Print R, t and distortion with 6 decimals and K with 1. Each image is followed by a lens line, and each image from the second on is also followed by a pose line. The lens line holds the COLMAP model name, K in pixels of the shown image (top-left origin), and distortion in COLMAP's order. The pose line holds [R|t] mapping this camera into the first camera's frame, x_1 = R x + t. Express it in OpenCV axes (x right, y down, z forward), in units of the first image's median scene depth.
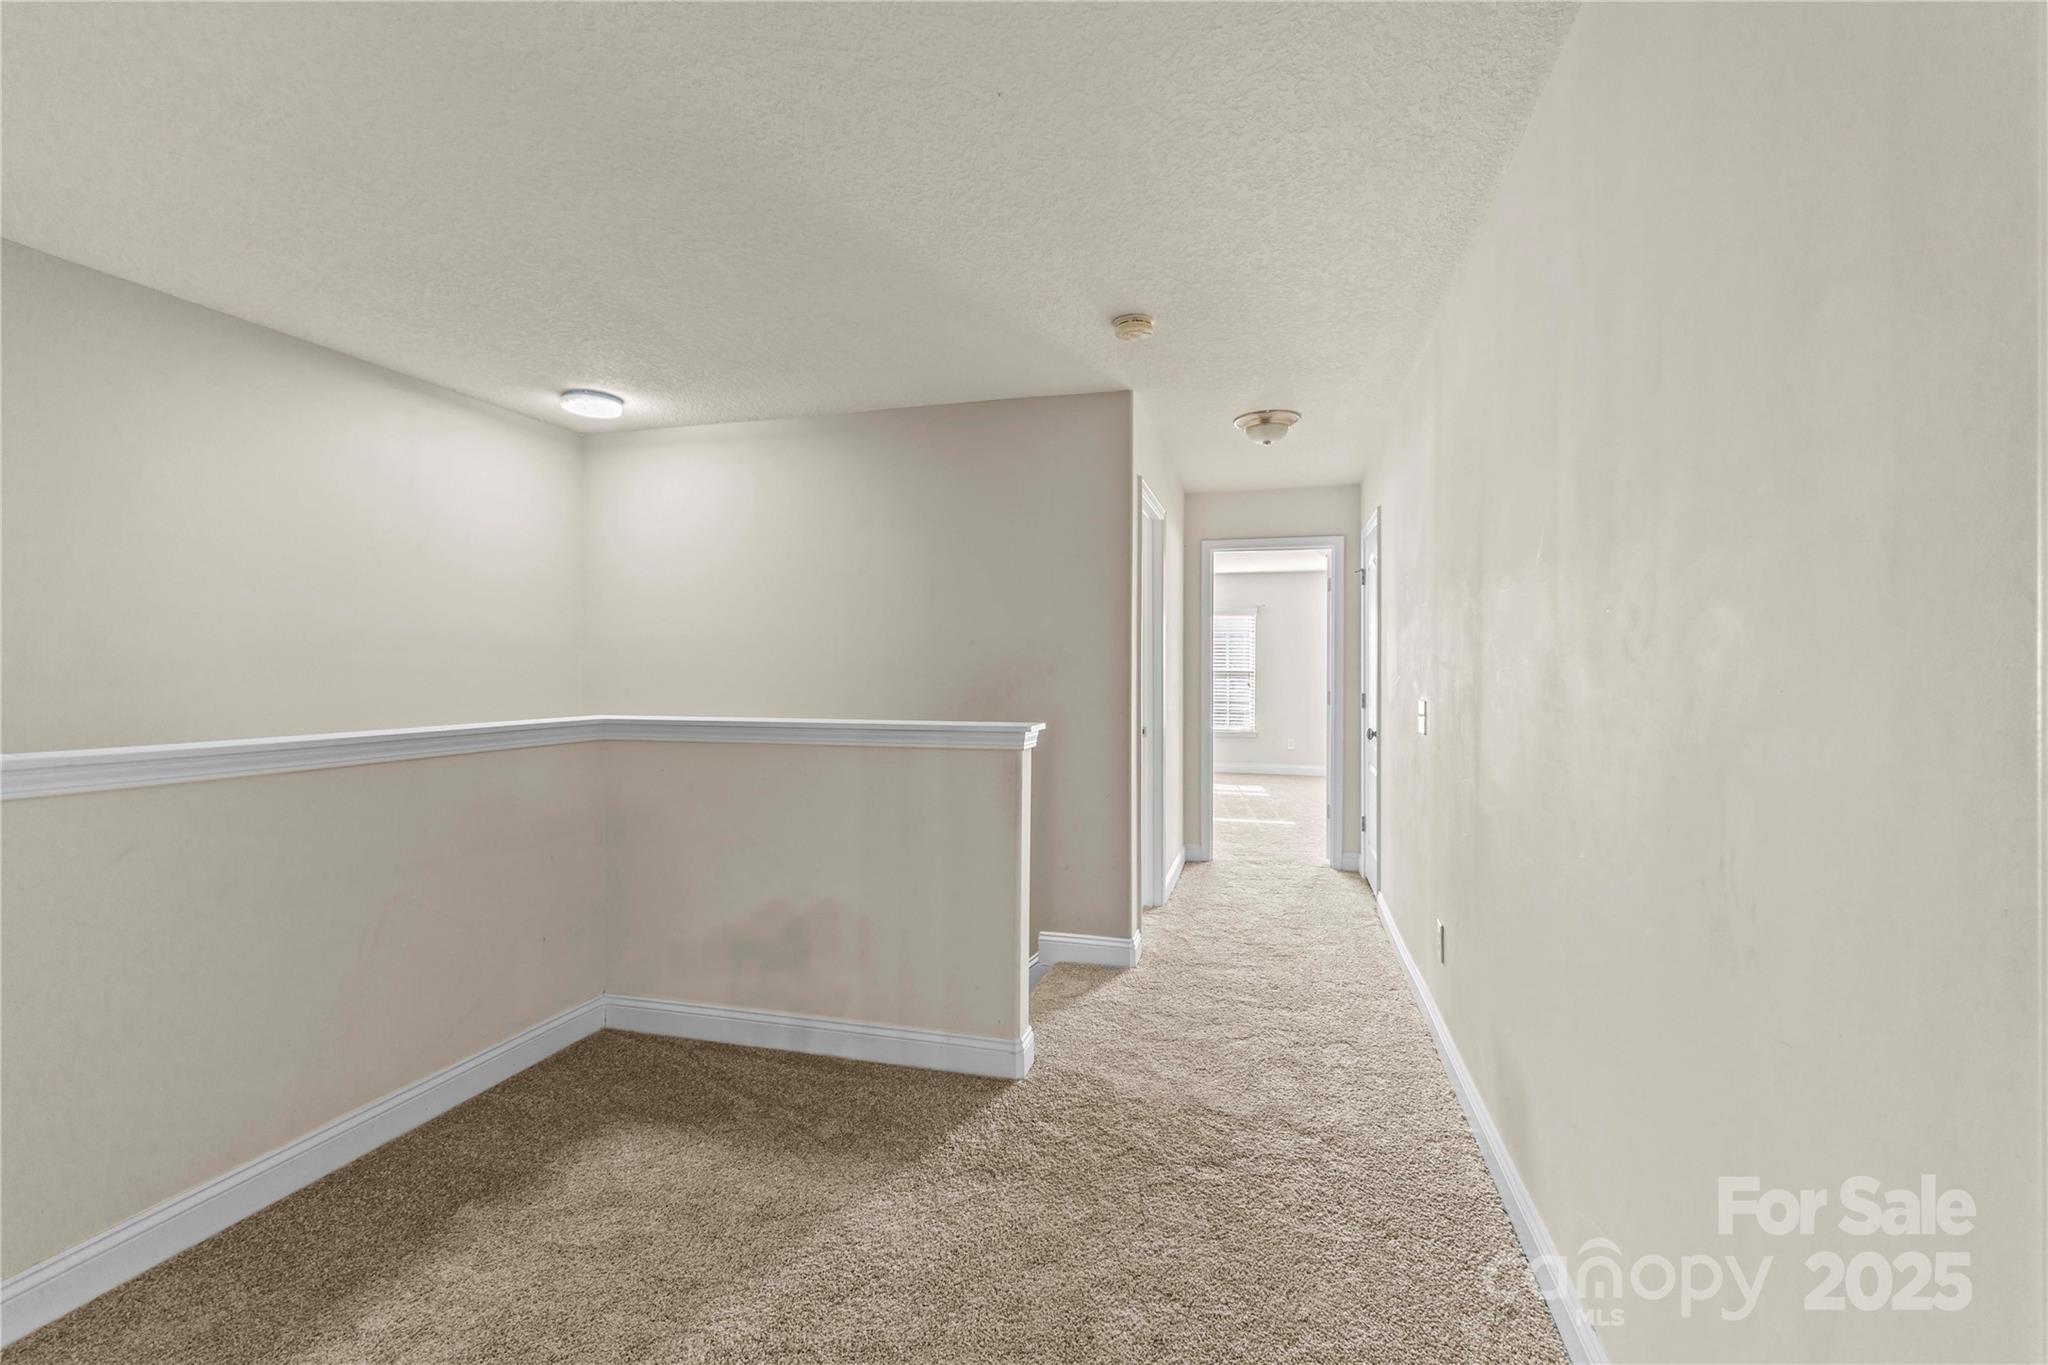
lens RADIAL K [[887.4, 0, 1026.7], [0, 887.4, 670.7], [0, 0, 1]] dist [0.010132, -0.001640]
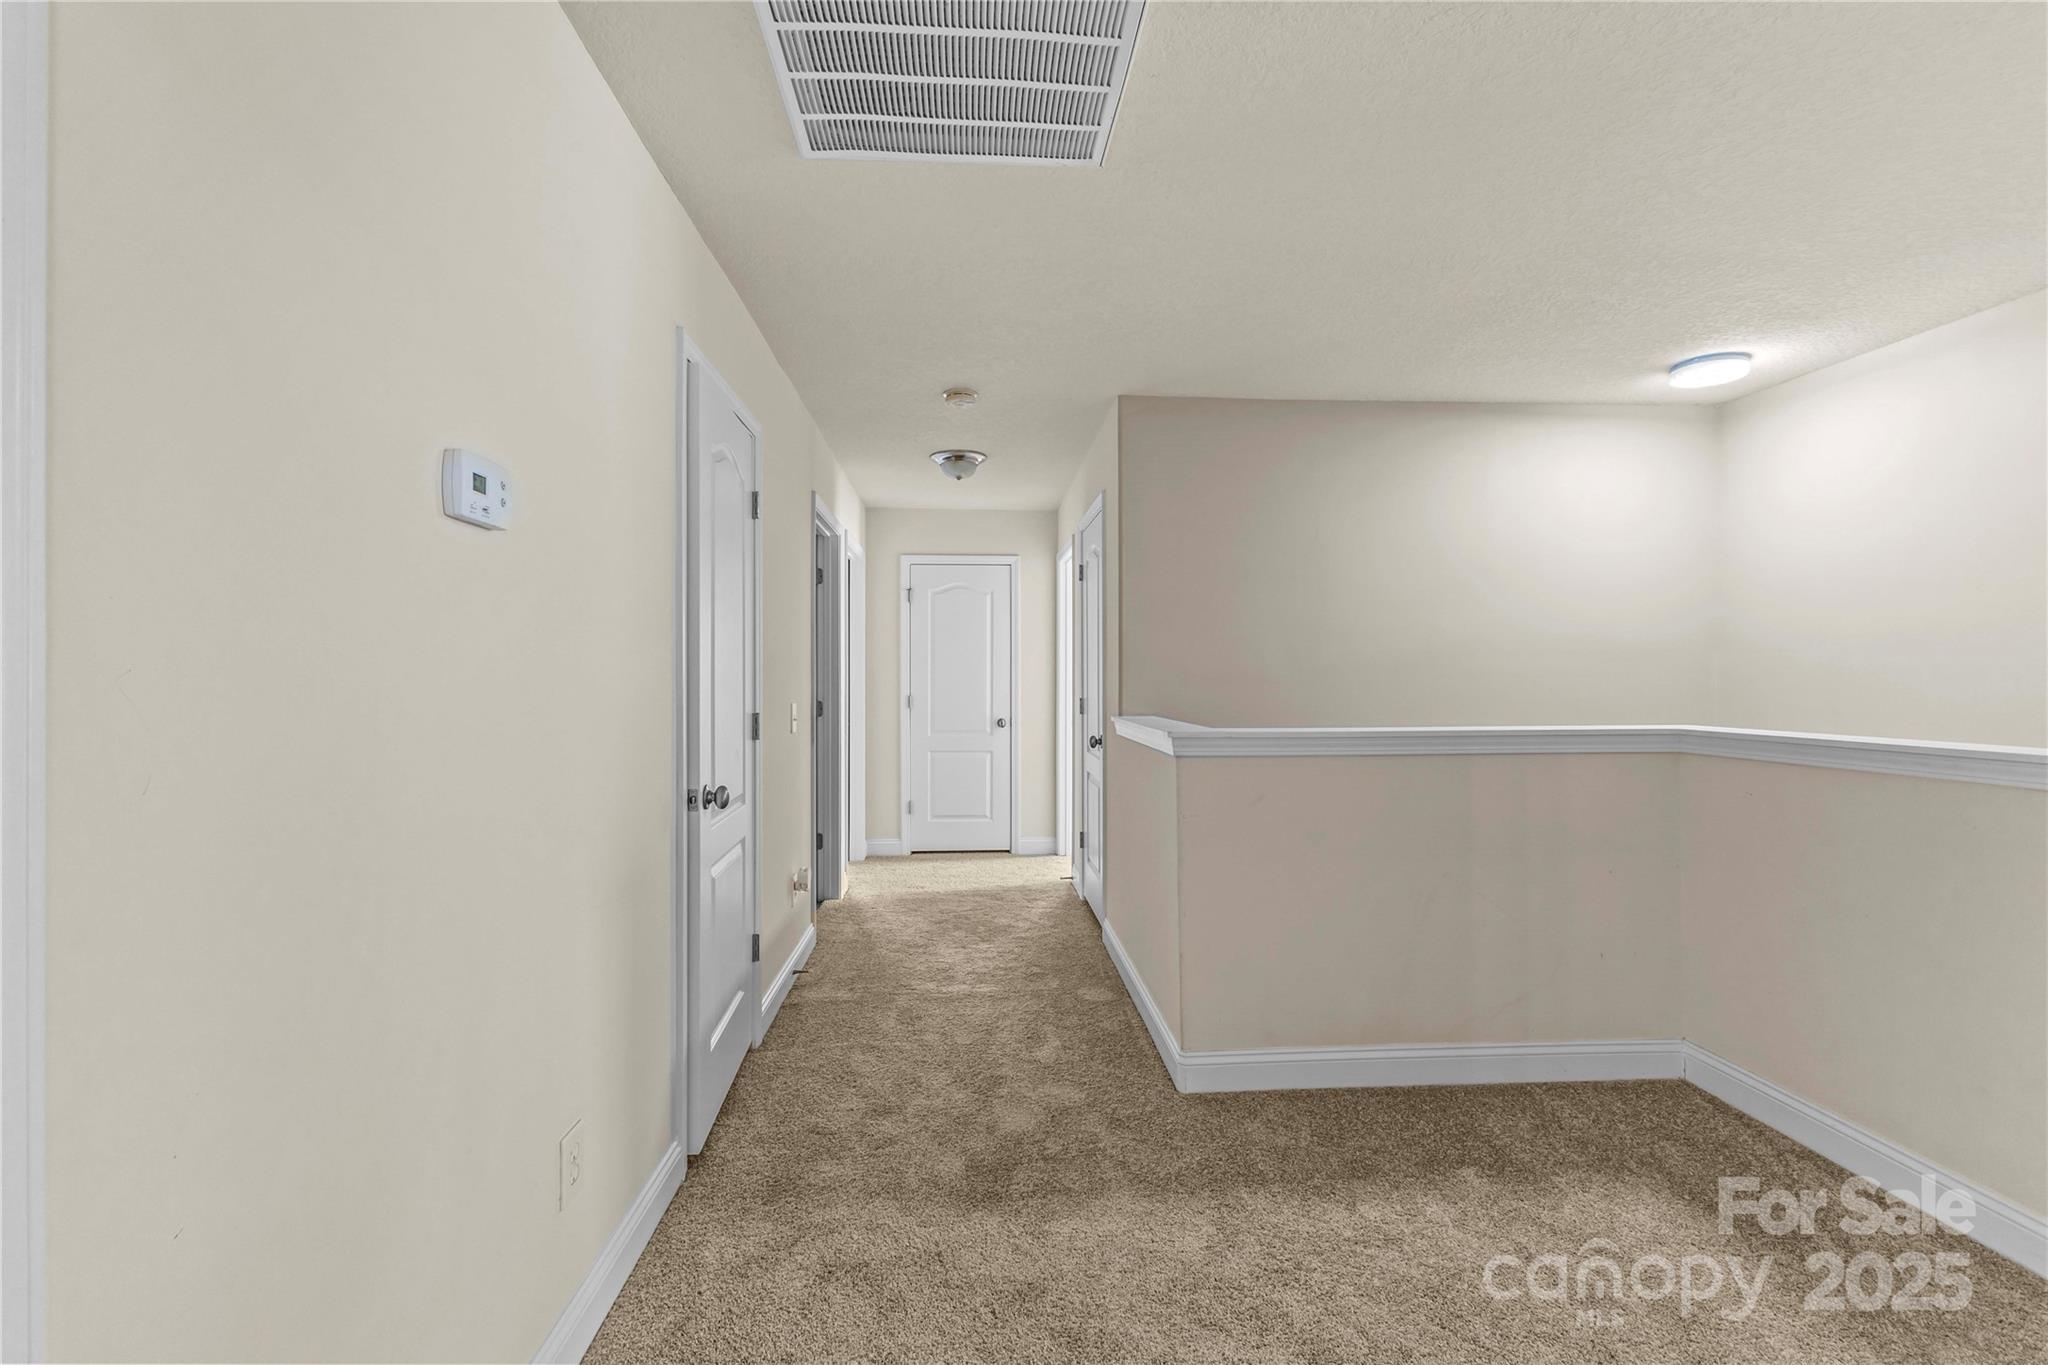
lens RADIAL K [[887.4, 0, 1027.1], [0, 887.4, 684.9], [0, 0, 1]] dist [0.010132, -0.001640]
pose [[0.328574, 0.008191, -0.944443, 0.165236], [0.002033, 0.999954, 0.009380, -0.000583], [0.944476, -0.005002, 0.328542, 0.105059]]
